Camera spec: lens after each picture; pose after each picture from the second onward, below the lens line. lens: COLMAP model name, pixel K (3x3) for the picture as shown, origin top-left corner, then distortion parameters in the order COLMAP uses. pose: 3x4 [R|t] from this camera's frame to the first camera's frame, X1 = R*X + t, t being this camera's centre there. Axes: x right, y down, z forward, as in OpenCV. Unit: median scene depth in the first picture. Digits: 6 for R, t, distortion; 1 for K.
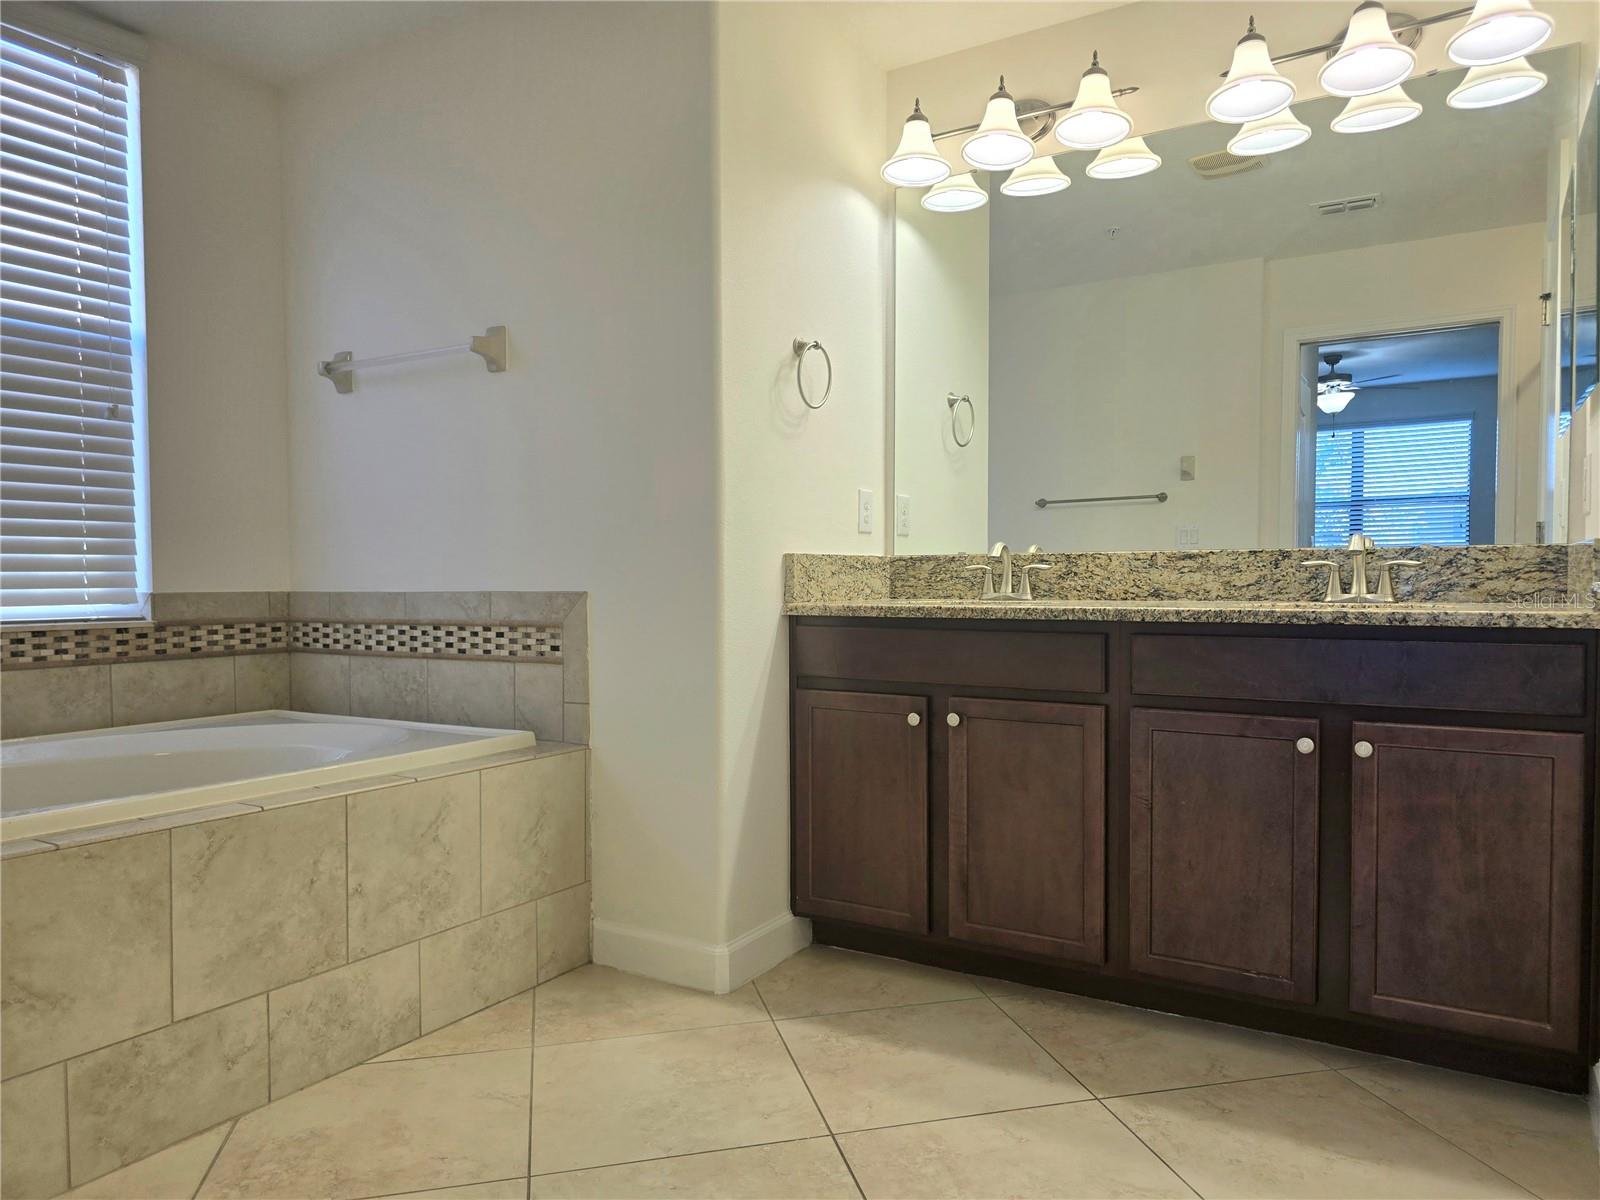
lens RADIAL K [[1067.3, 0, 831.6], [0, 1067.3, 602.1], [0, 0, 1]] dist [0.055370, -0.076815]
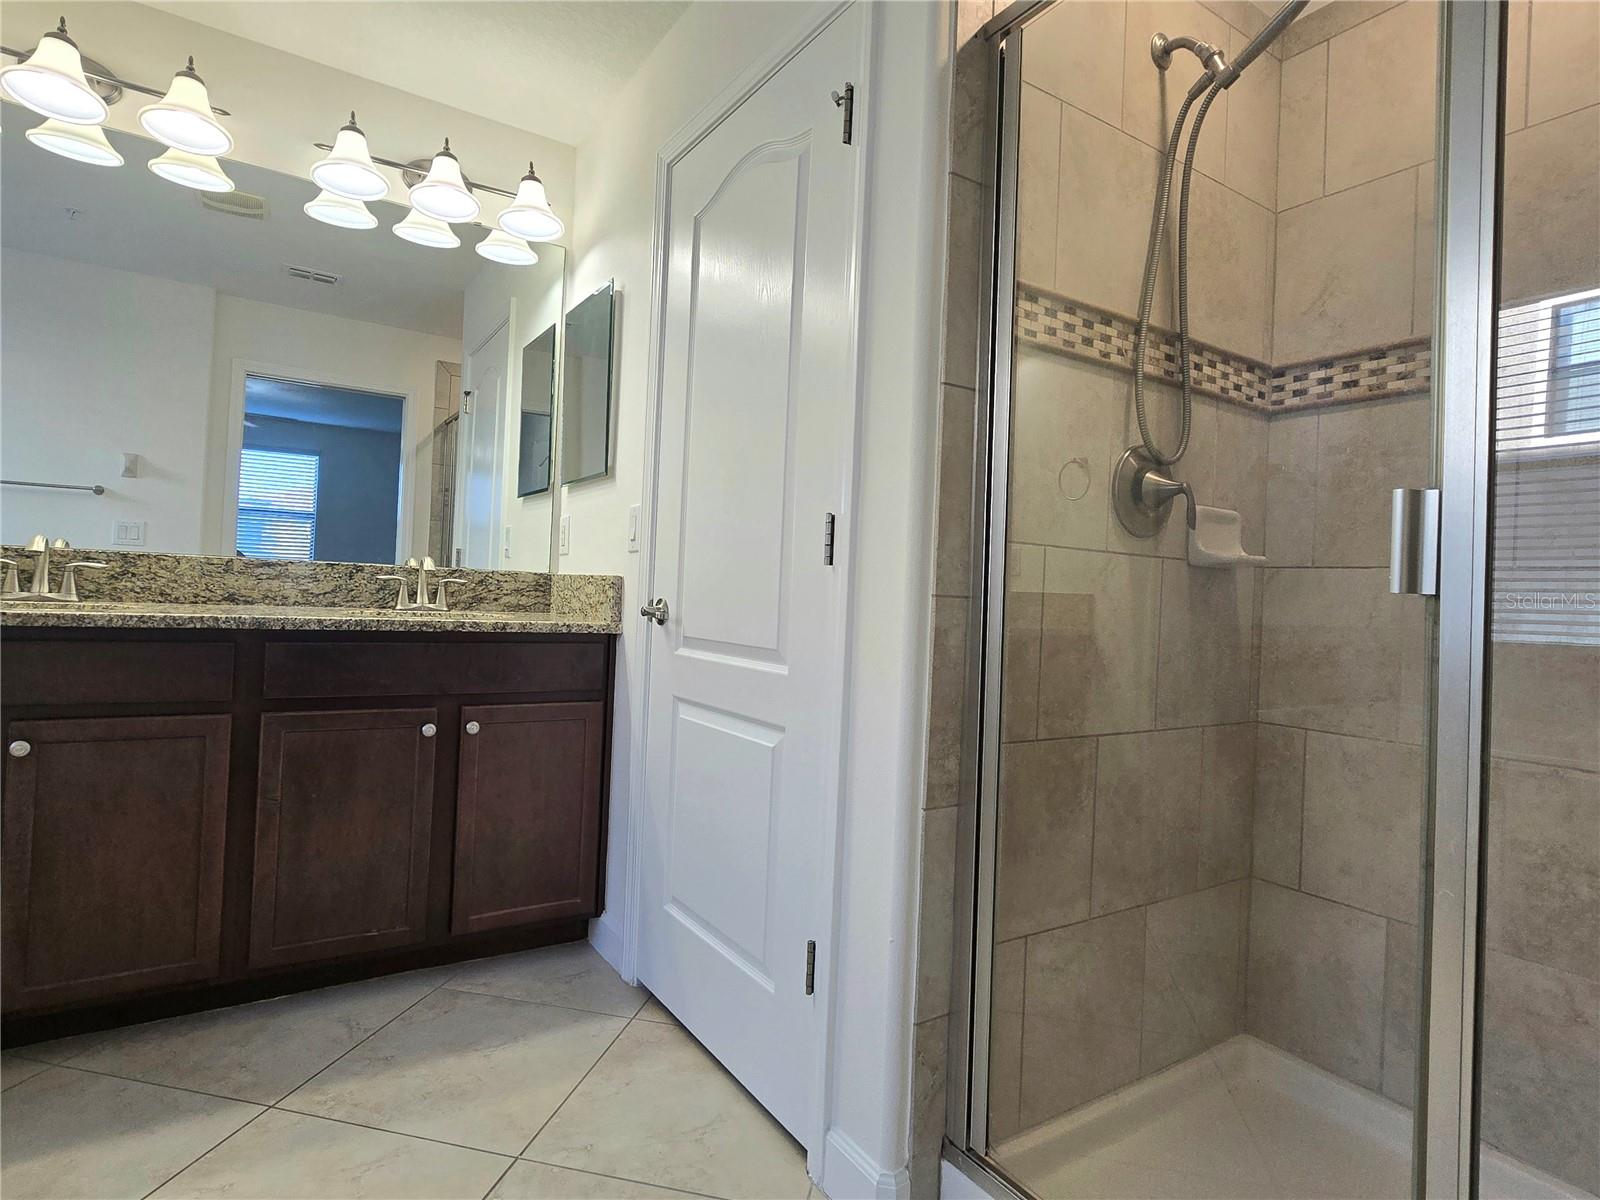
lens RADIAL K [[849.3, 0, 769.1], [0, 849.3, 570.6], [0, 0, 1]] dist [0.002747, 0.000247]
pose [[0.452294, 0.046889, 0.890636, -0.334117], [-0.027680, 0.998874, -0.038531, -0.028976], [-0.891439, -0.007225, 0.453082, 0.269424]]
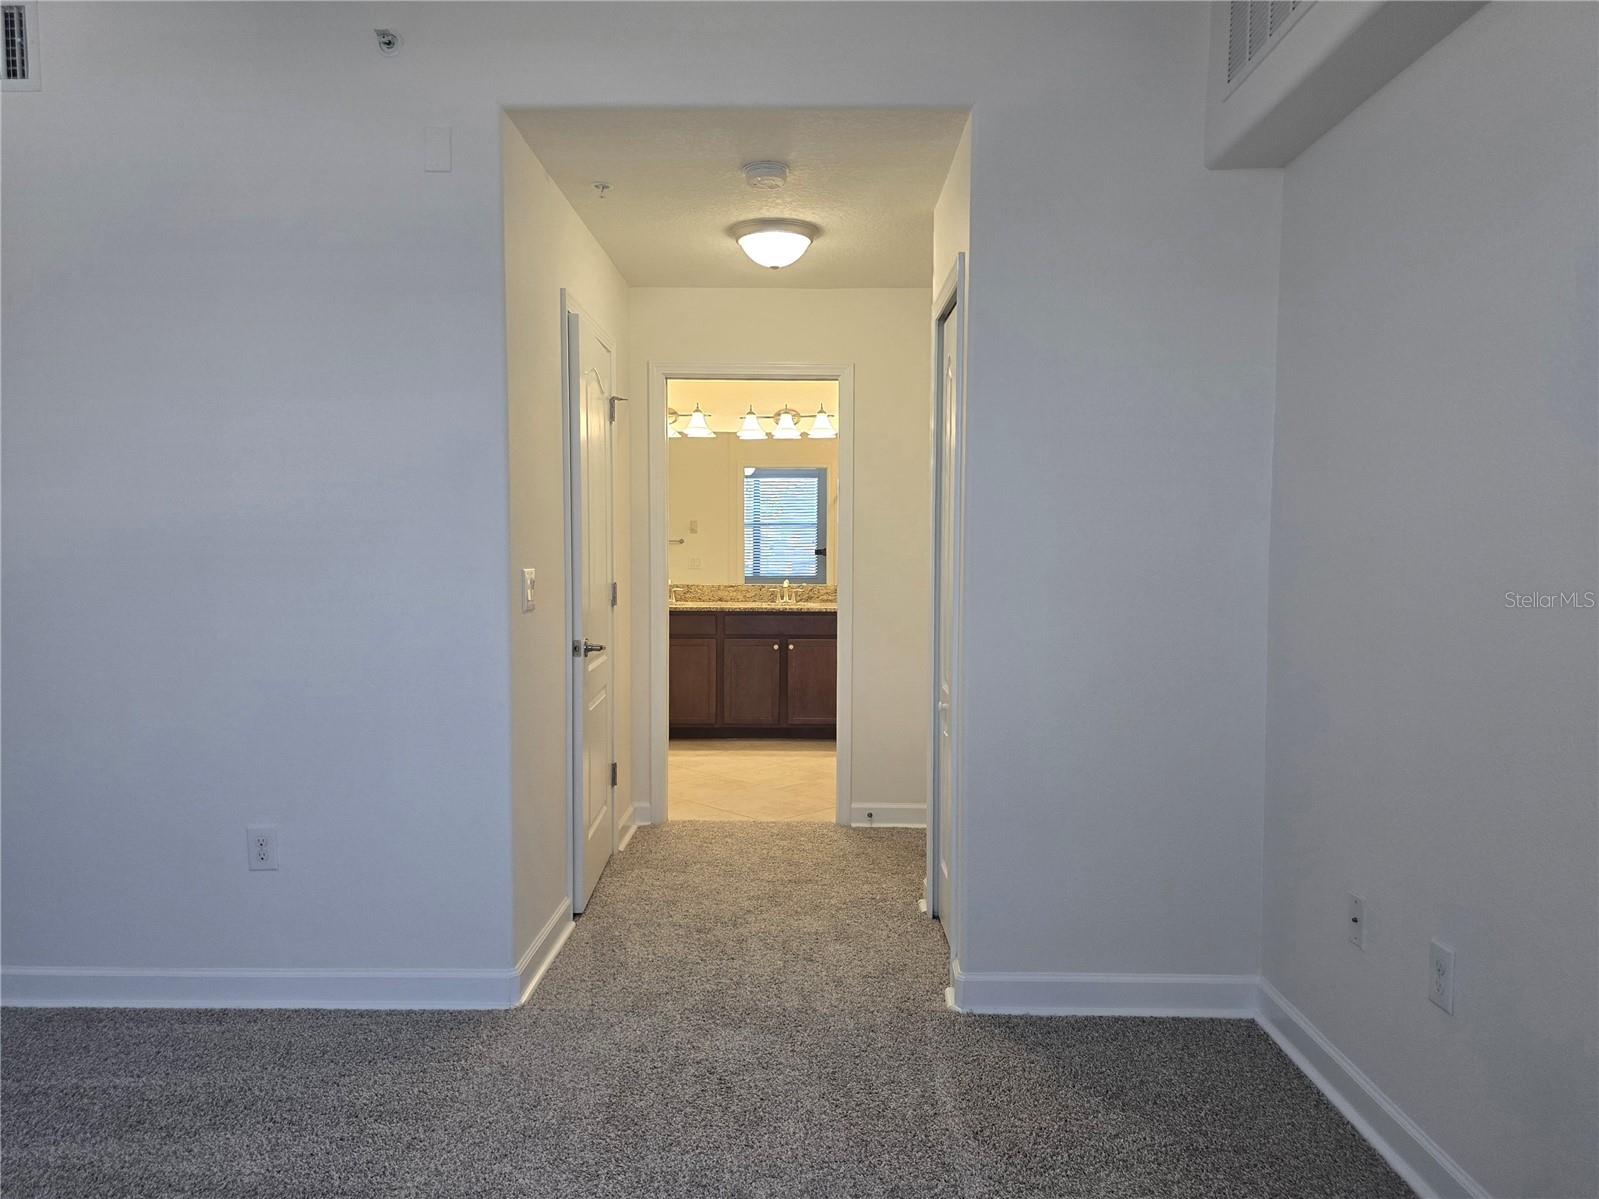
lens RADIAL K [[1066.6, 0, 831.1], [0, 1066.6, 601.6], [0, 0, 1]] dist [0.055370, -0.076815]
pose [[0.853316, -0.017056, 0.521115, -1.503197], [0.001358, 0.999534, 0.030491, -0.145784], [-0.521392, -0.025311, 0.852942, -2.534796]]
